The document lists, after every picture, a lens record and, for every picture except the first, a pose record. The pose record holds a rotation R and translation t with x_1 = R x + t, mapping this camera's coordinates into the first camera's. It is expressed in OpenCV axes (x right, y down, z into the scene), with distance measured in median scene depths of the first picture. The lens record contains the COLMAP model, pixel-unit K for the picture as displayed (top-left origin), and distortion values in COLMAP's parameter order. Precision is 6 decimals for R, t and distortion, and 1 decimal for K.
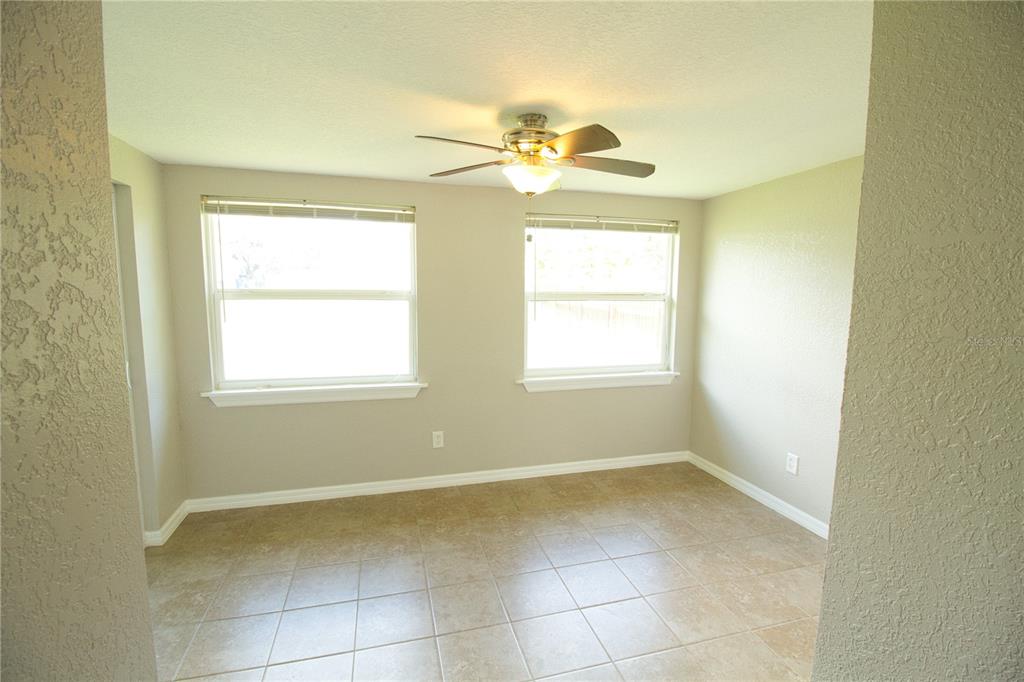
lens RADIAL K [[473.5, 0, 513.6], [0, 473.5, 341.8], [0, 0, 1]] dist [0.005152, -0.017377]
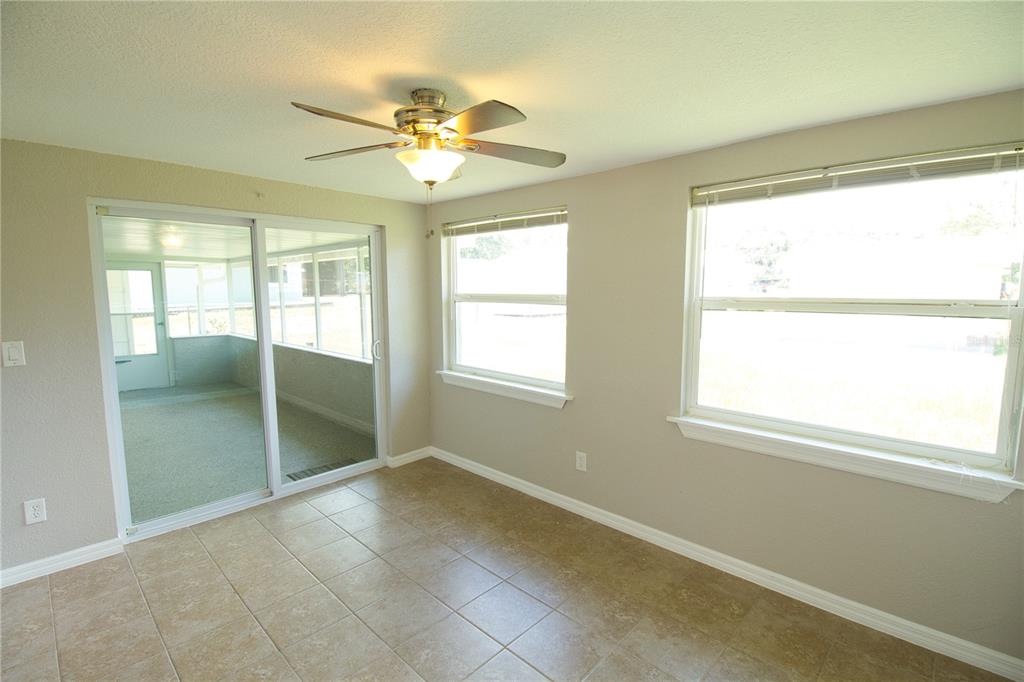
lens RADIAL K [[473.5, 0, 513.6], [0, 473.5, 341.8], [0, 0, 1]] dist [0.005152, -0.017377]
pose [[0.513705, 0.083838, -0.853861, 0.553031], [-0.097105, 0.994501, 0.039226, -0.043661], [0.852454, 0.062764, 0.519021, 0.440444]]
